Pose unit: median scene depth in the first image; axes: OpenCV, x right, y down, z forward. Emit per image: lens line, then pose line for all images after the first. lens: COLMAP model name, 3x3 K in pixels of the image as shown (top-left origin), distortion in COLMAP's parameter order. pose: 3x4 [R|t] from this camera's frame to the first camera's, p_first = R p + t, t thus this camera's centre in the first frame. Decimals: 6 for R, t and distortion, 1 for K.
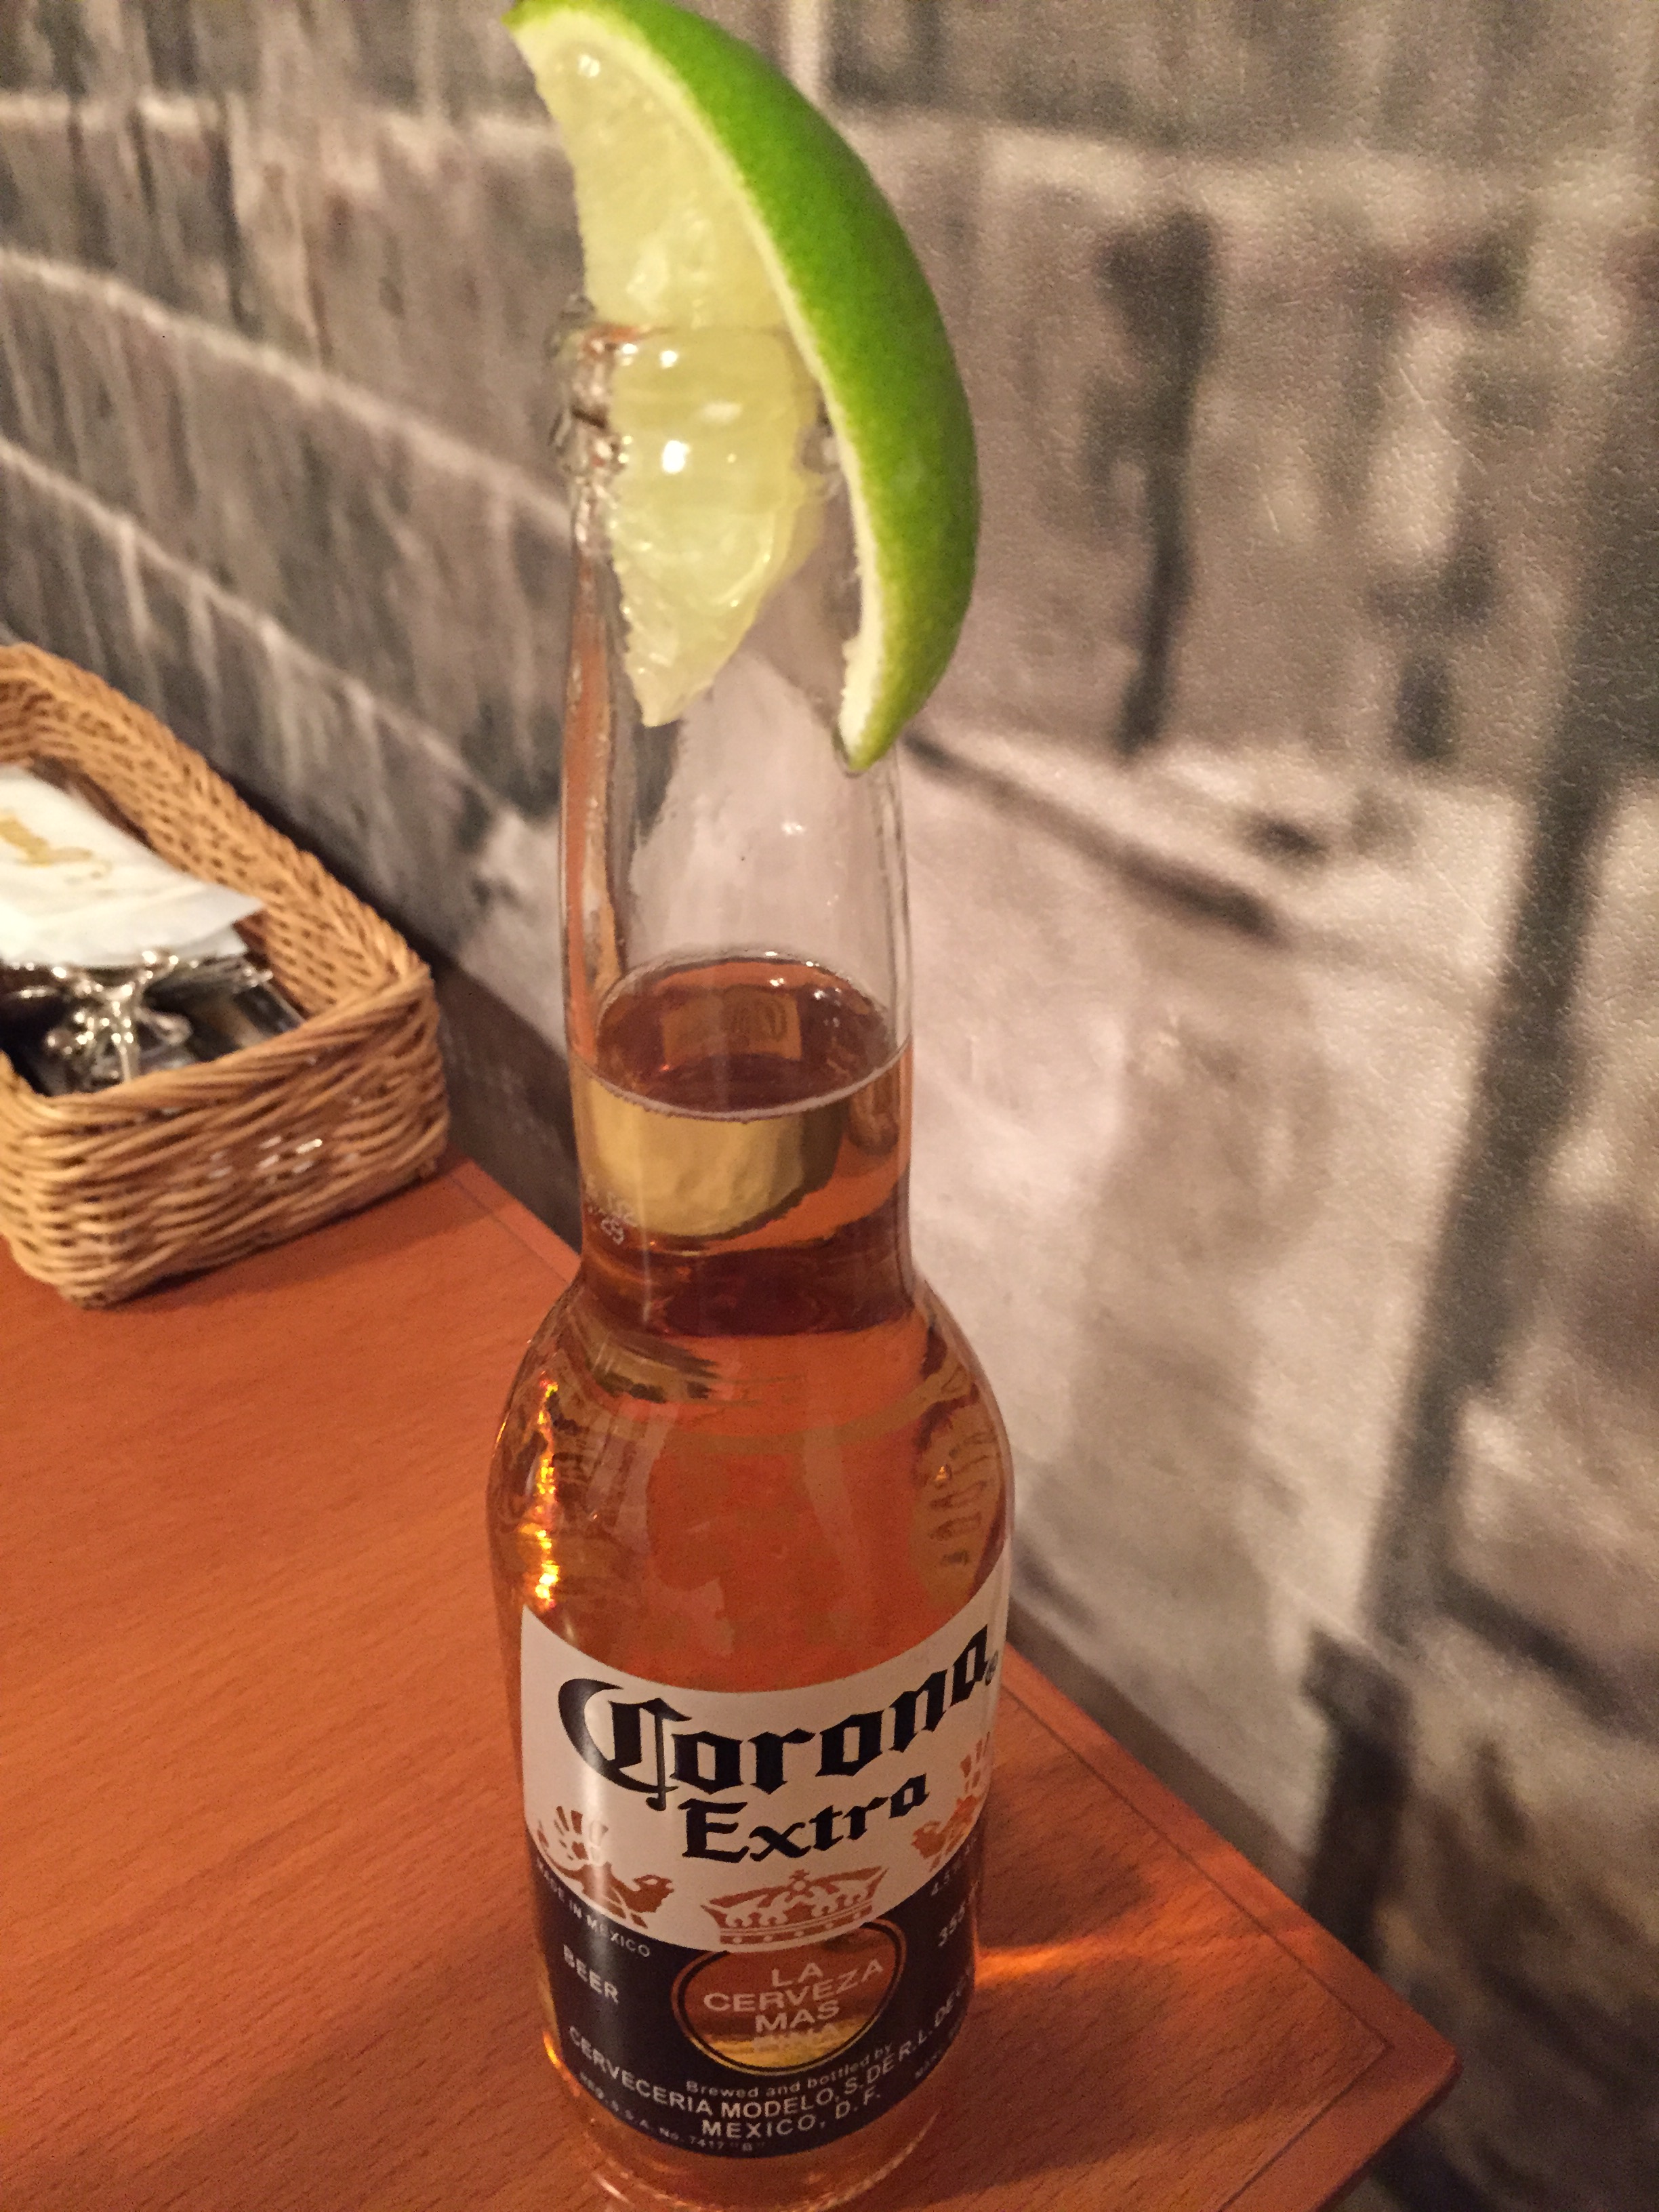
lens RADIAL K [[1881.1, 0, 833.3], [0, 1881.1, 1107.9], [0, 0, 1]] dist [0.005493, -0.019199]
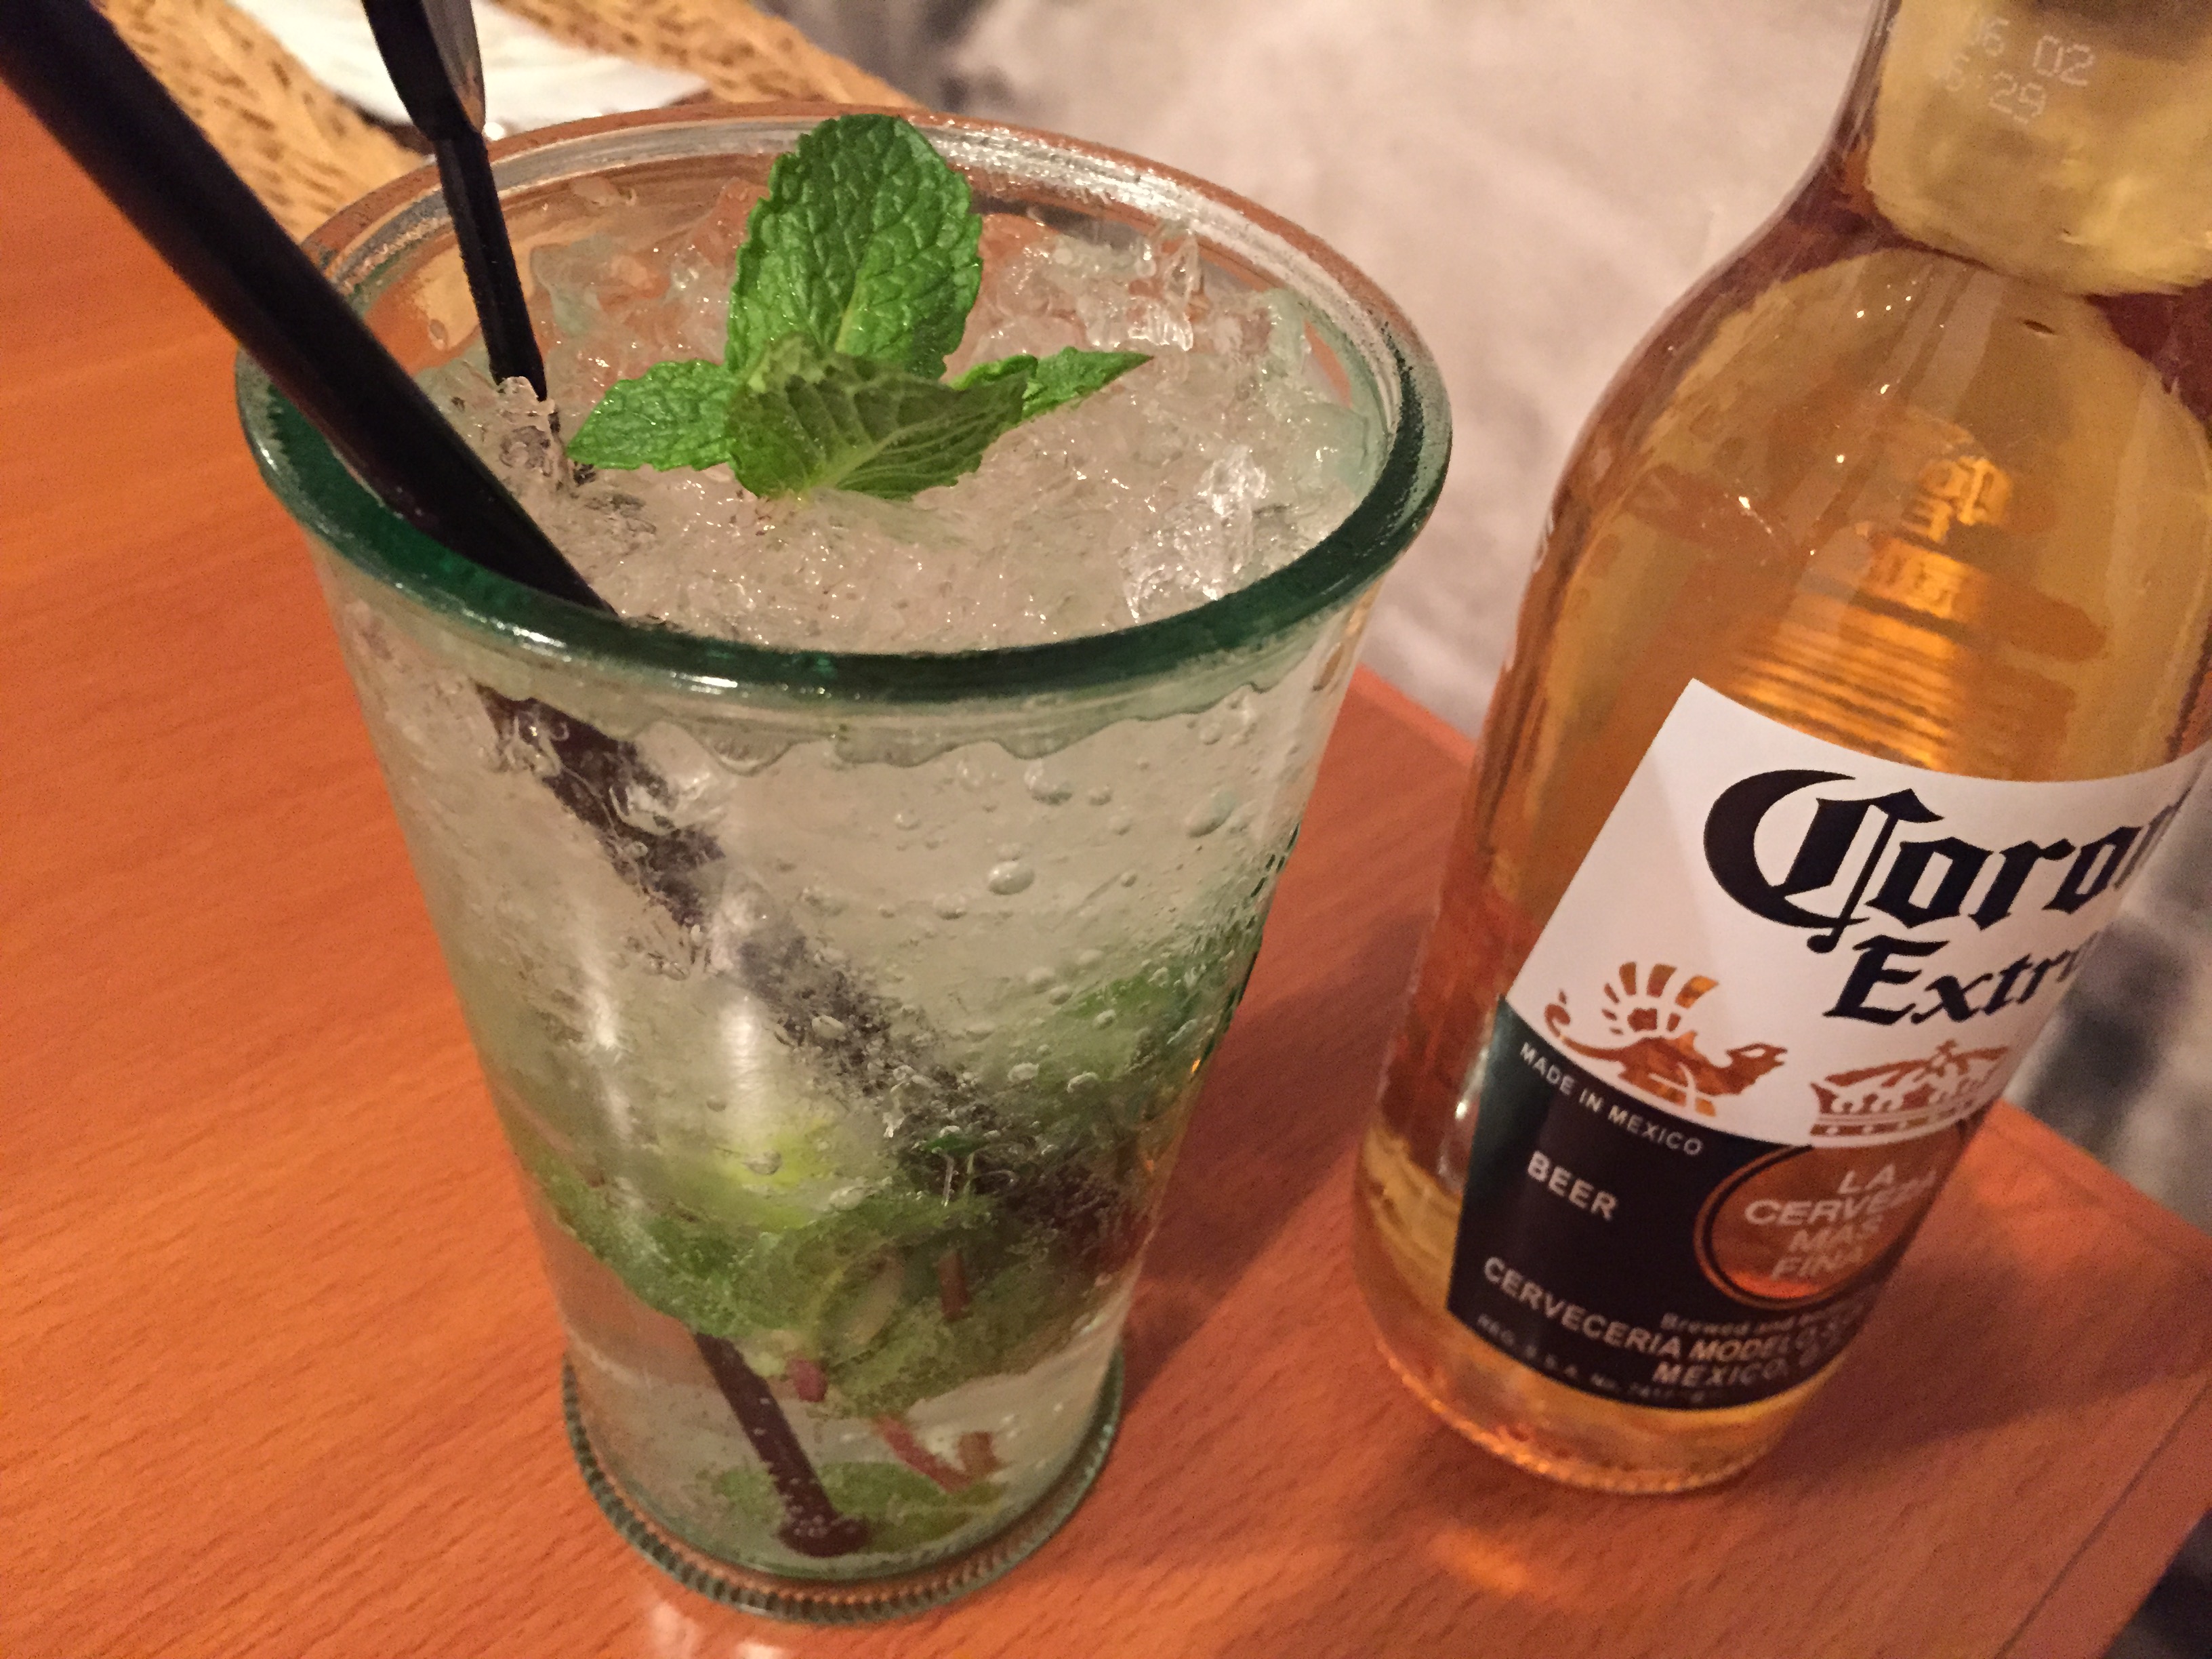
lens RADIAL K [[1881.1, 0, 1103.8], [0, 1881.1, 828.4], [0, 0, 1]] dist [0.005493, -0.019199]
pose [[0.993238, 0.040174, 0.108922, -0.454924], [-0.054333, 0.989983, 0.130312, 0.225192], [-0.102596, -0.135348, 0.985472, 0.252816]]
